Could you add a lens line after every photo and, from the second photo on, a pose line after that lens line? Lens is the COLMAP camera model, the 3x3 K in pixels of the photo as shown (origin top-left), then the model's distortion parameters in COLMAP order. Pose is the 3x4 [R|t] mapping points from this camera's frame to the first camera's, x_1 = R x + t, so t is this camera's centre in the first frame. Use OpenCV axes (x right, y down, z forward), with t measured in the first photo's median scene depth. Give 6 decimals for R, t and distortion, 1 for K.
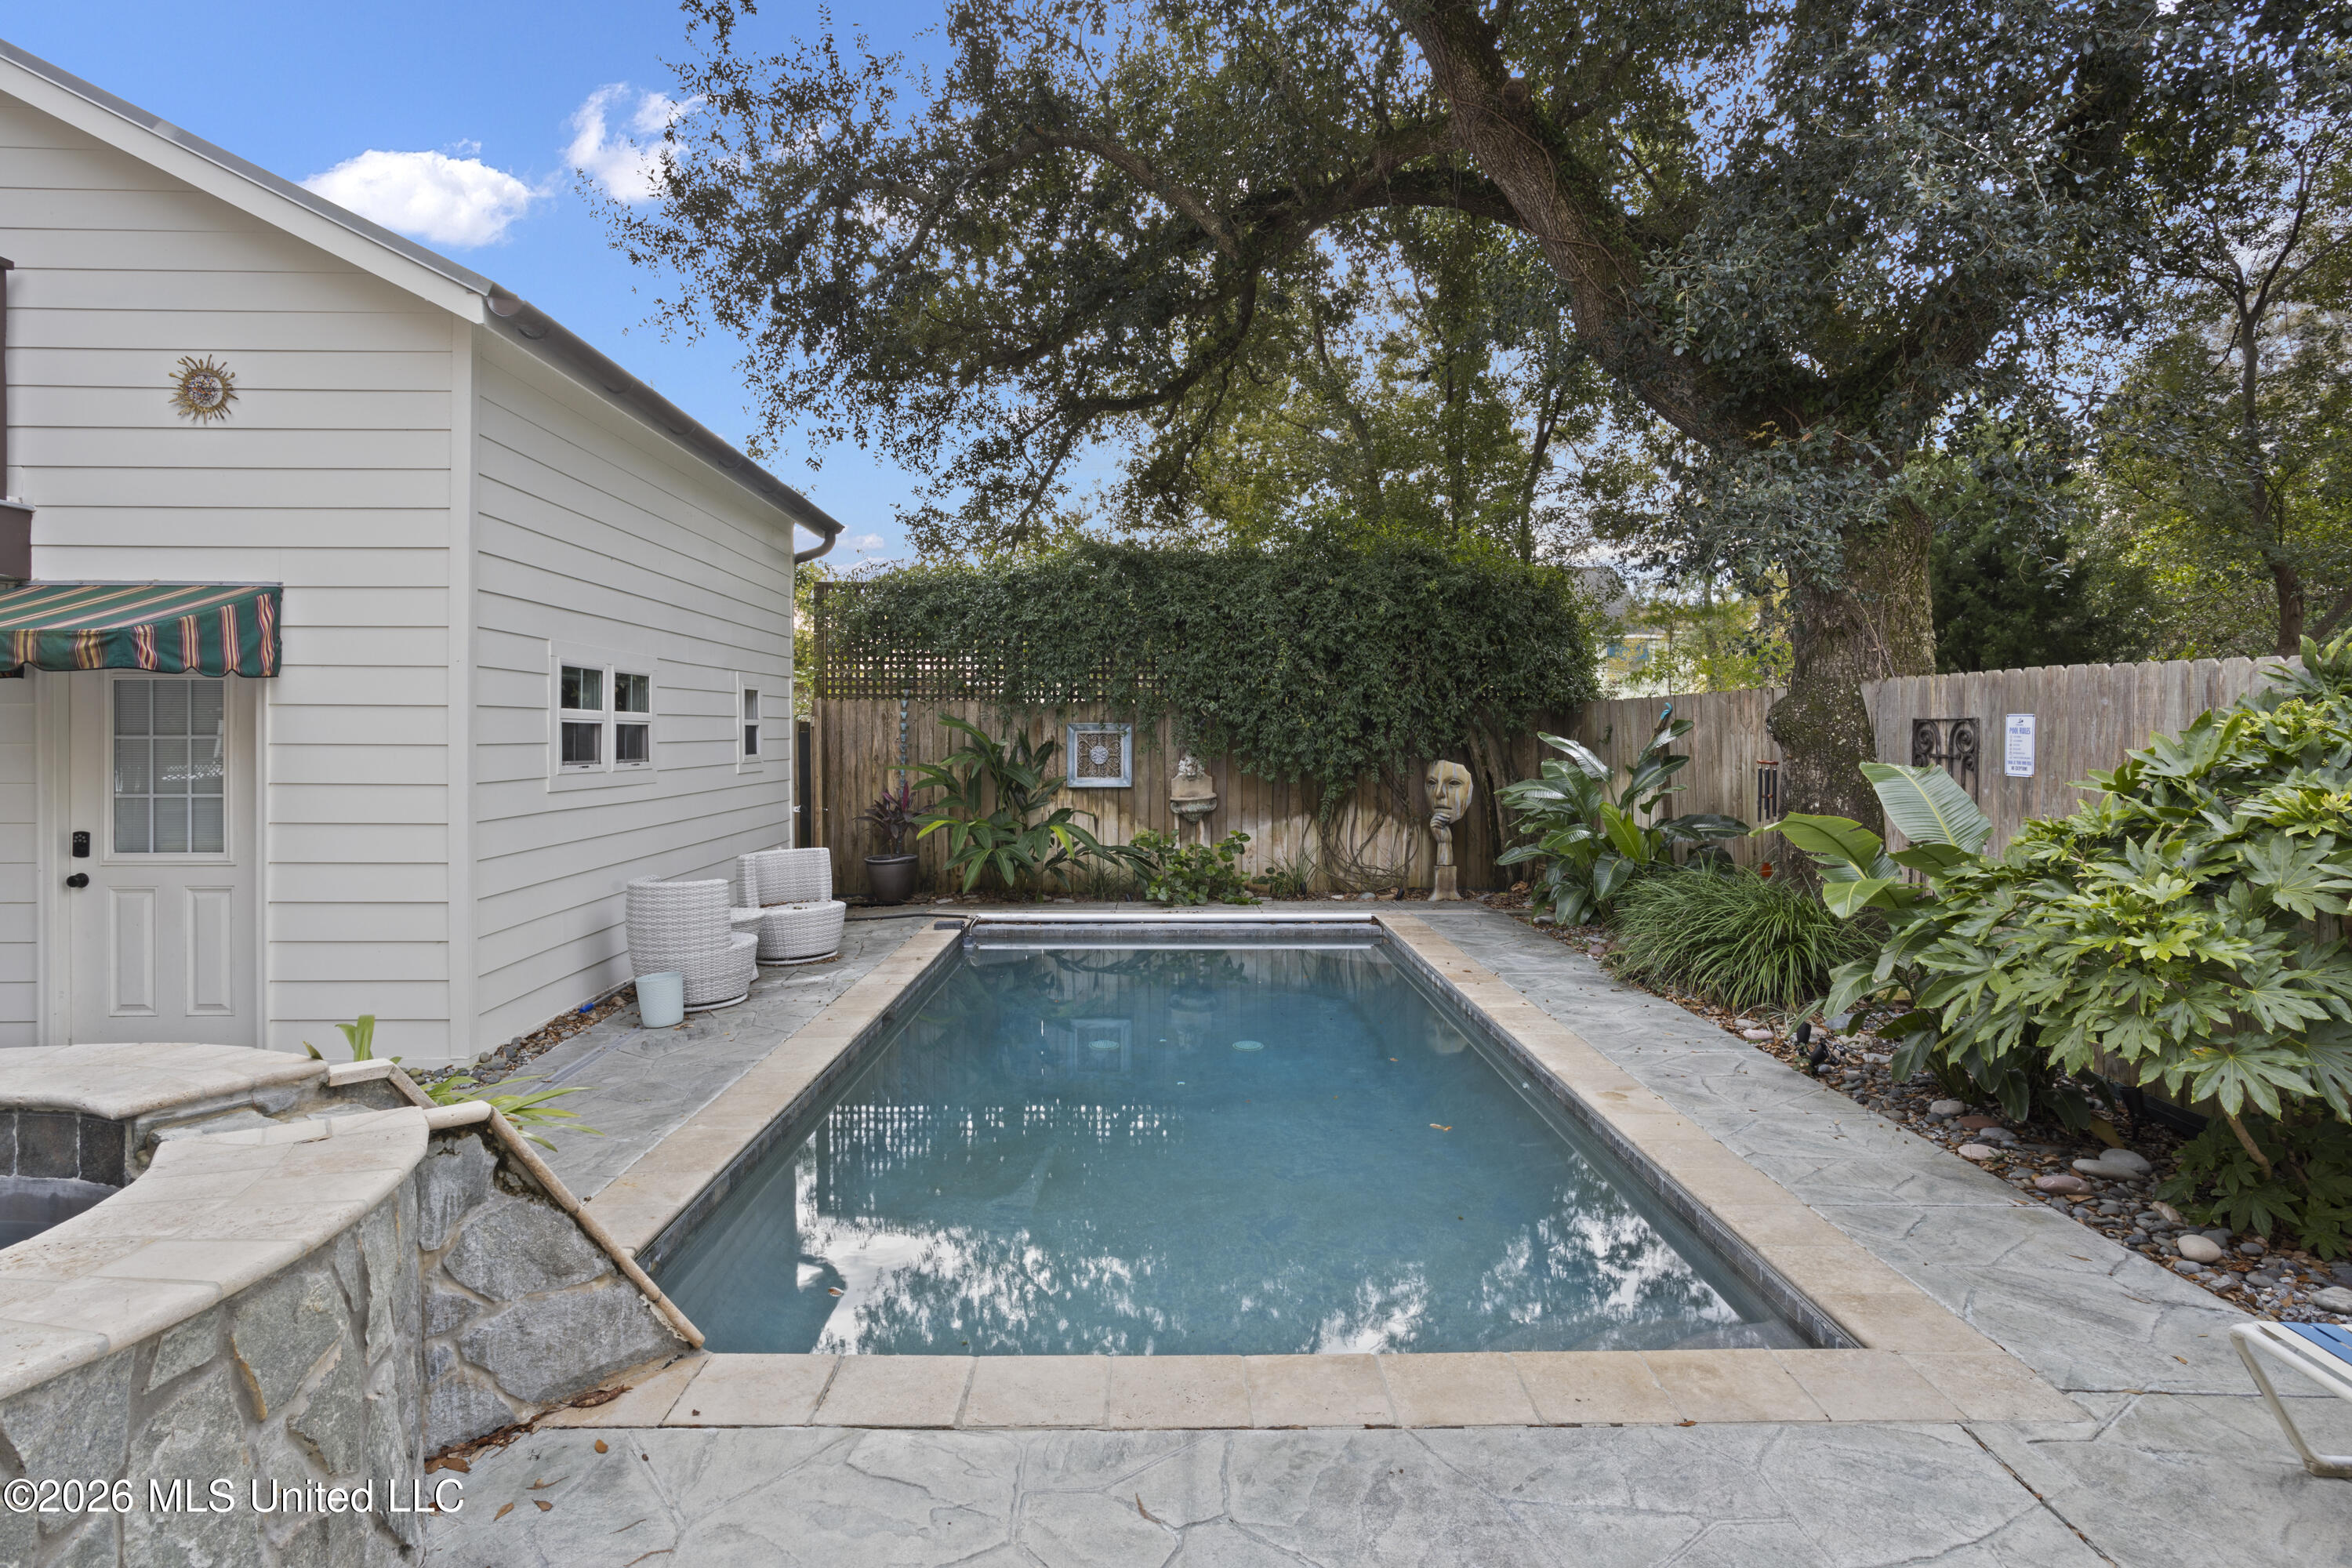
lens RADIAL K [[1280.6, 0, 1171.7], [0, 1280.6, 736.7], [0, 0, 1]] dist [0.001463, -0.000017]
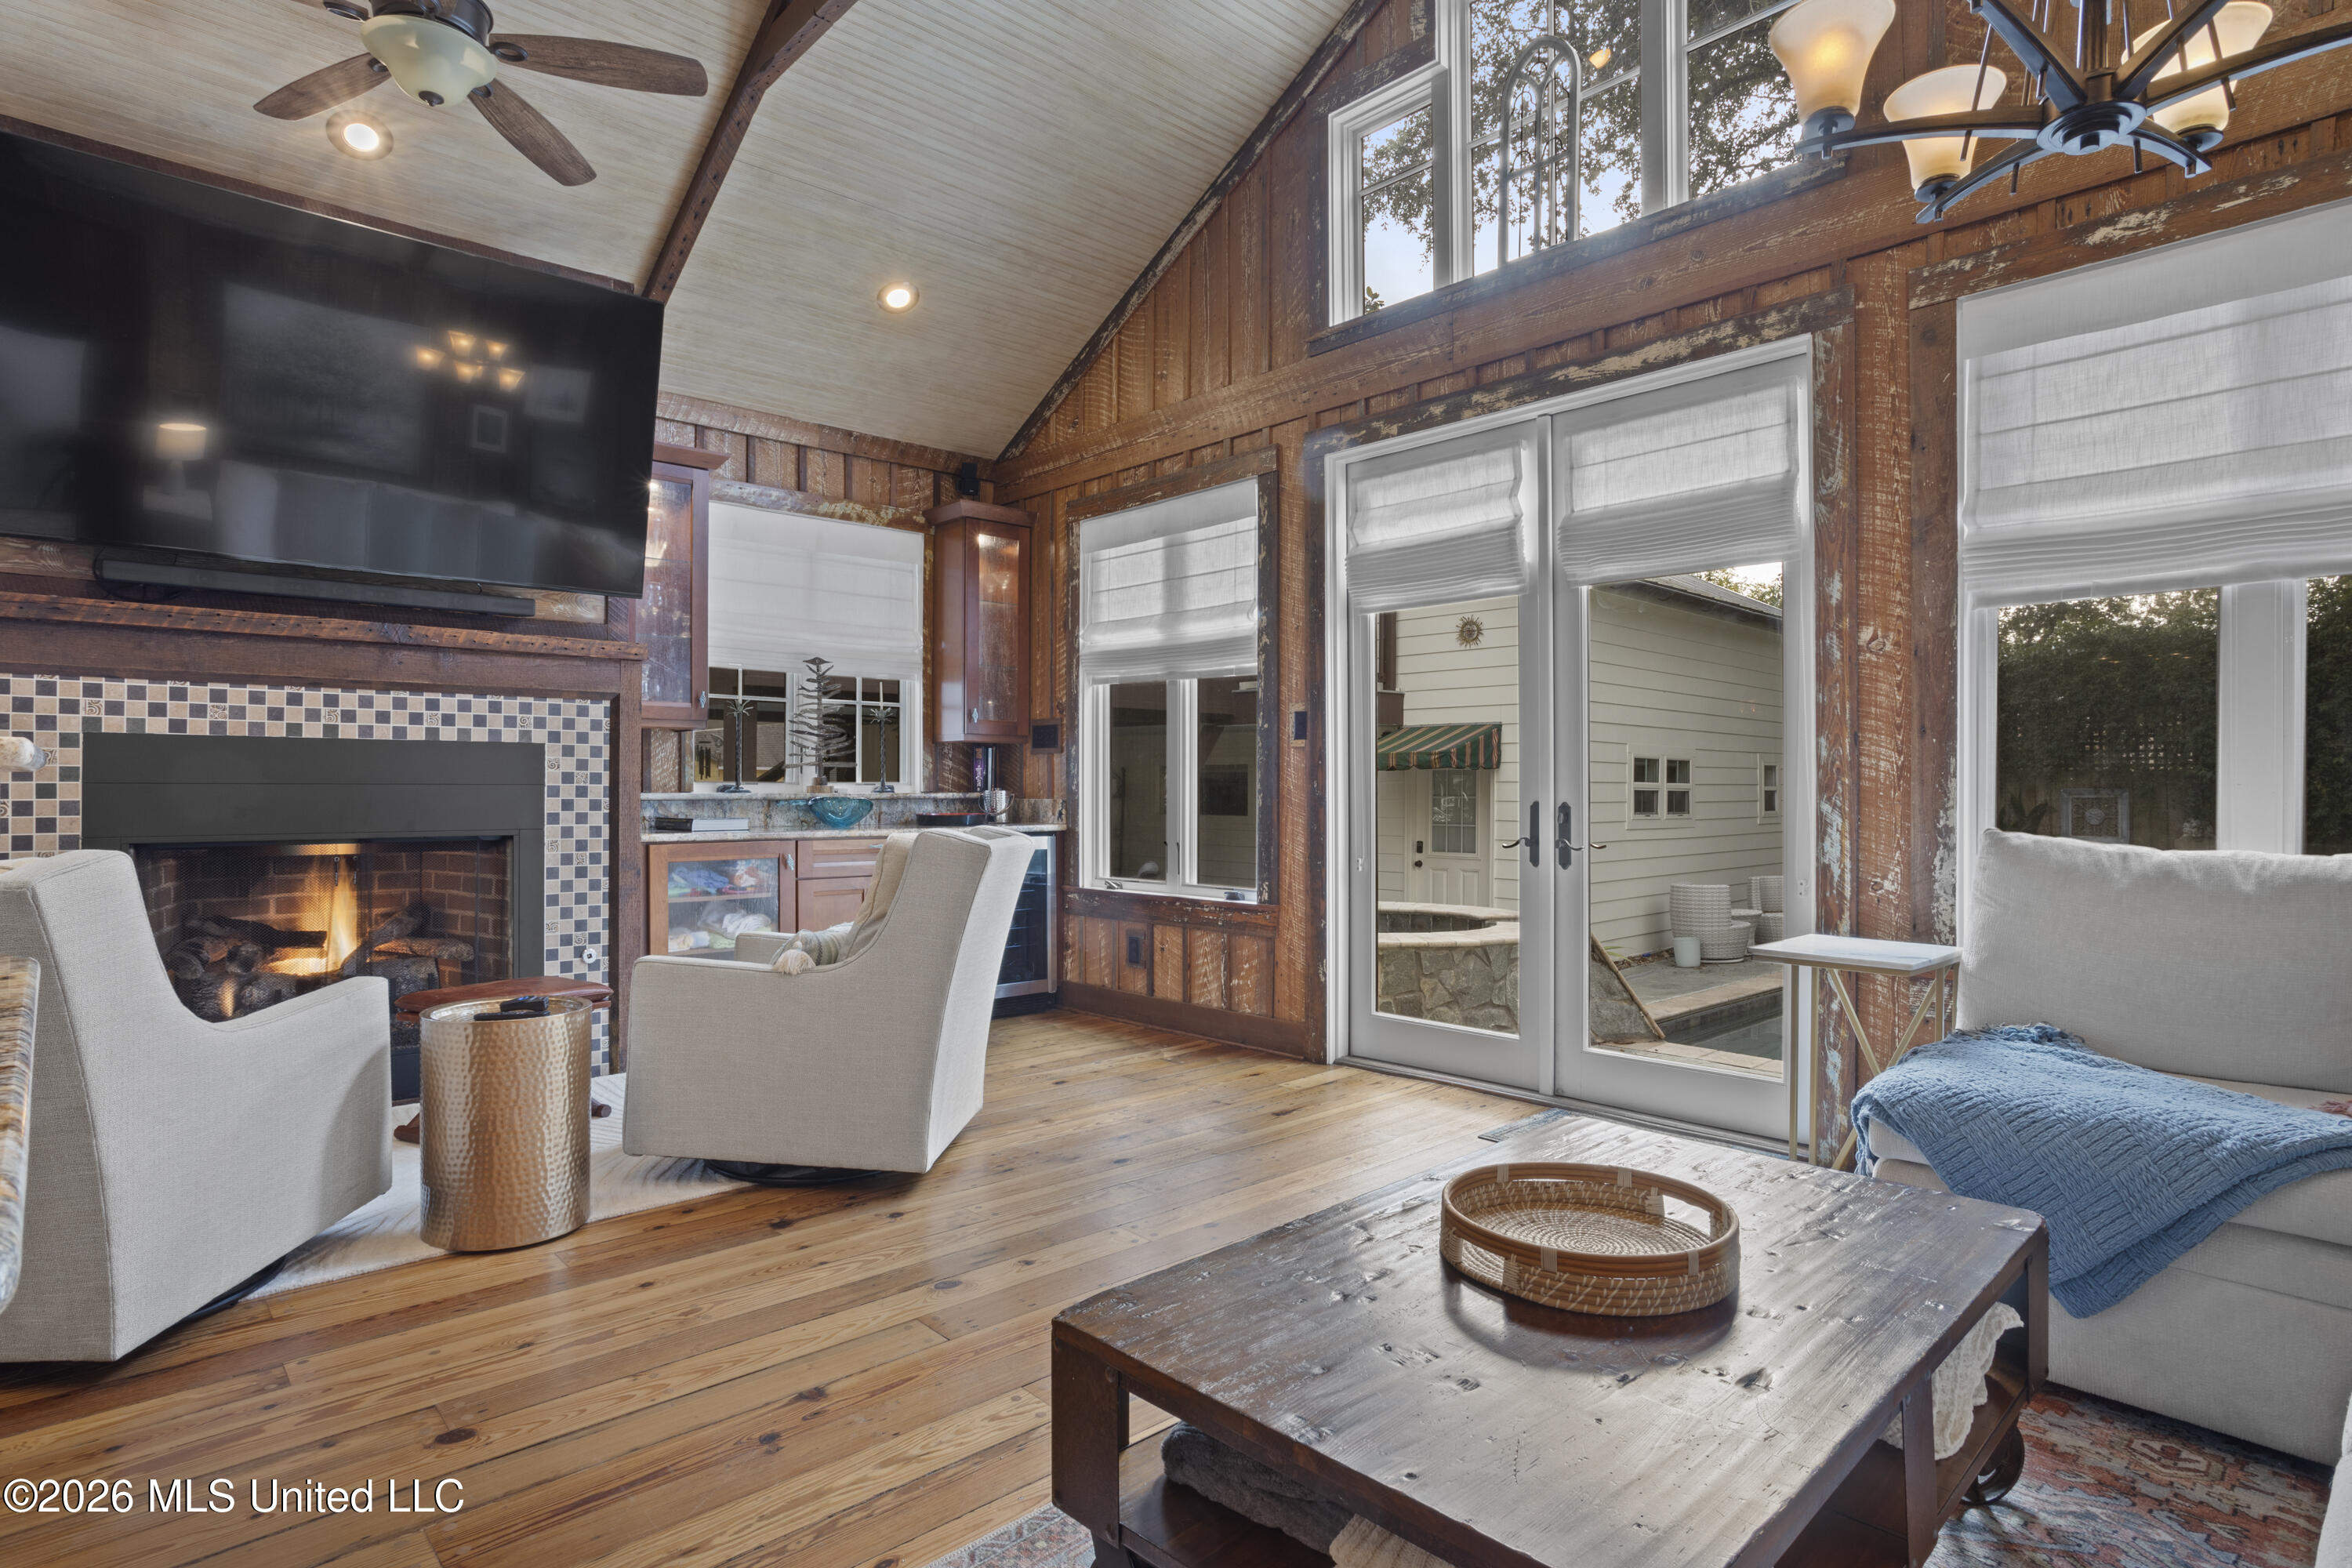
lens RADIAL K [[1213.2, 0, 1166.3], [0, 1213.2, 790.5], [0, 0, 1]] dist [-0.042195, 0.022357]
pose [[0.659421, 0.003247, -0.751767, 0.348426], [-0.006162, 0.999980, -0.001086, -0.005064], [0.751749, 0.005349, 0.659428, -0.581310]]
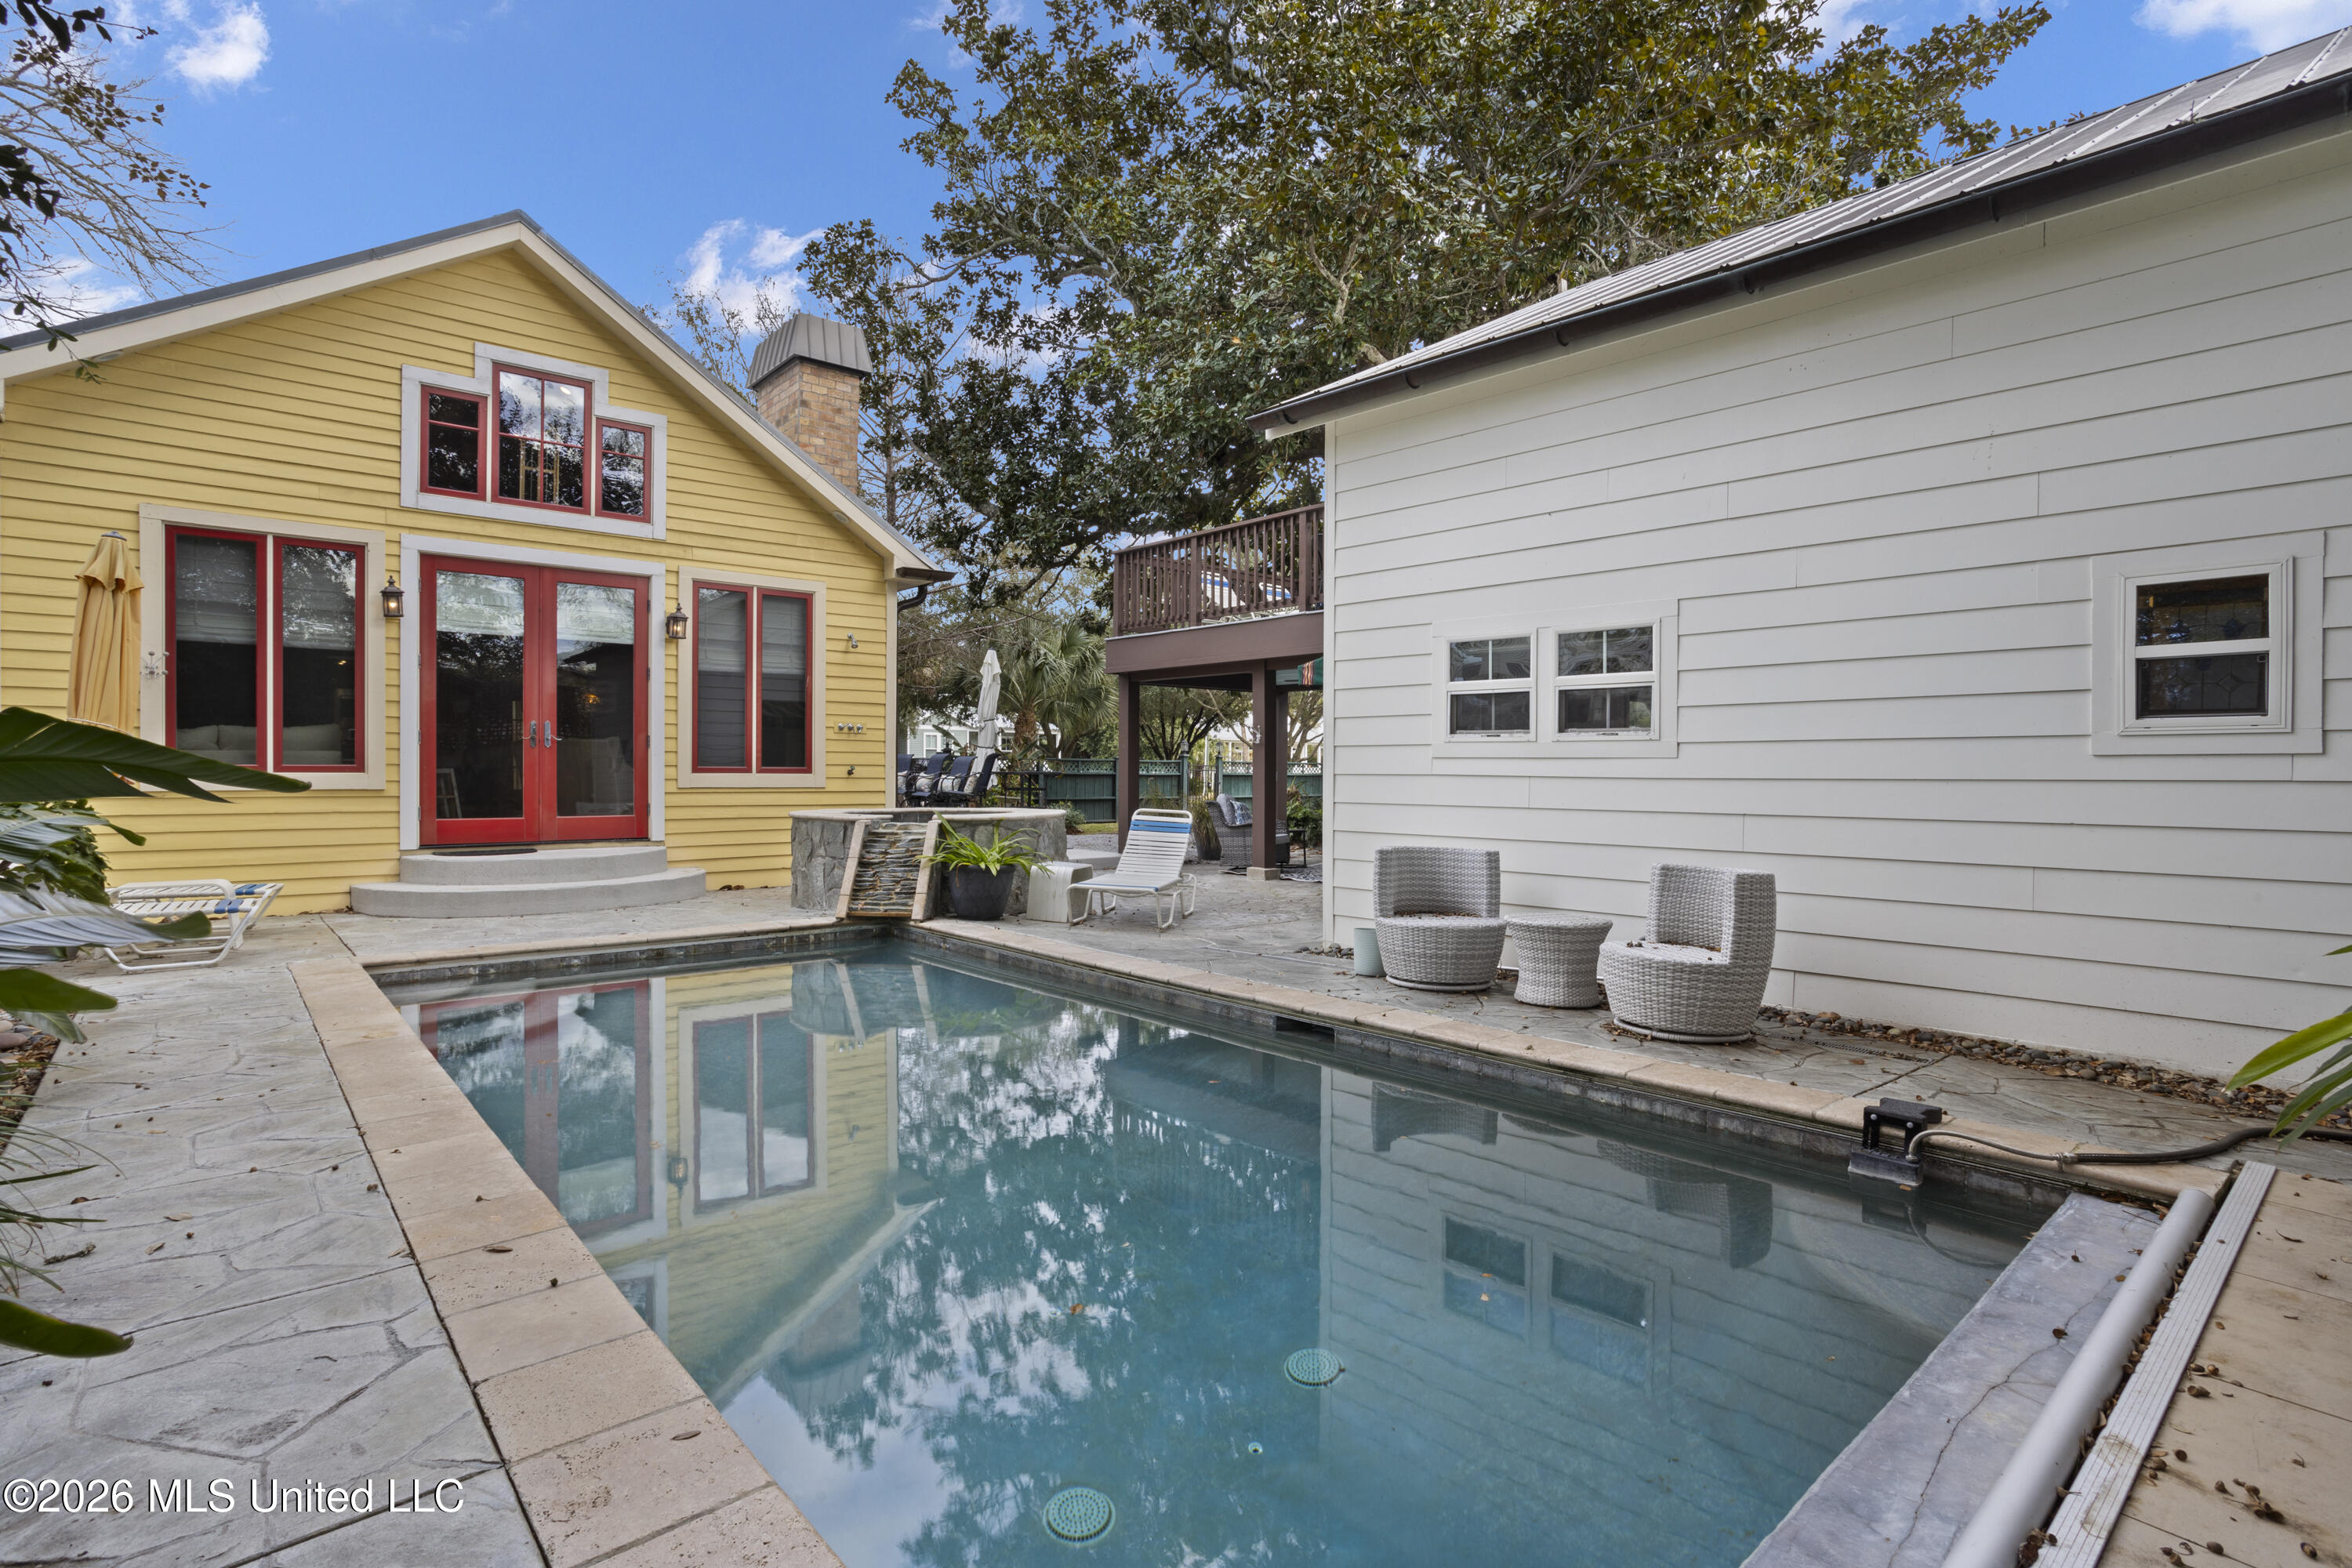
lens RADIAL K [[1137.5, 0, 1184.5], [0, 1137.5, 781.3], [0, 0, 1]] dist [-0.044649, 0.023728]
pose [[-0.768818, 0.001622, -0.639465, 0.314907], [-0.008146, 0.999891, 0.012329, 0.051715], [0.639415, 0.014688, -0.768721, 1.591078]]
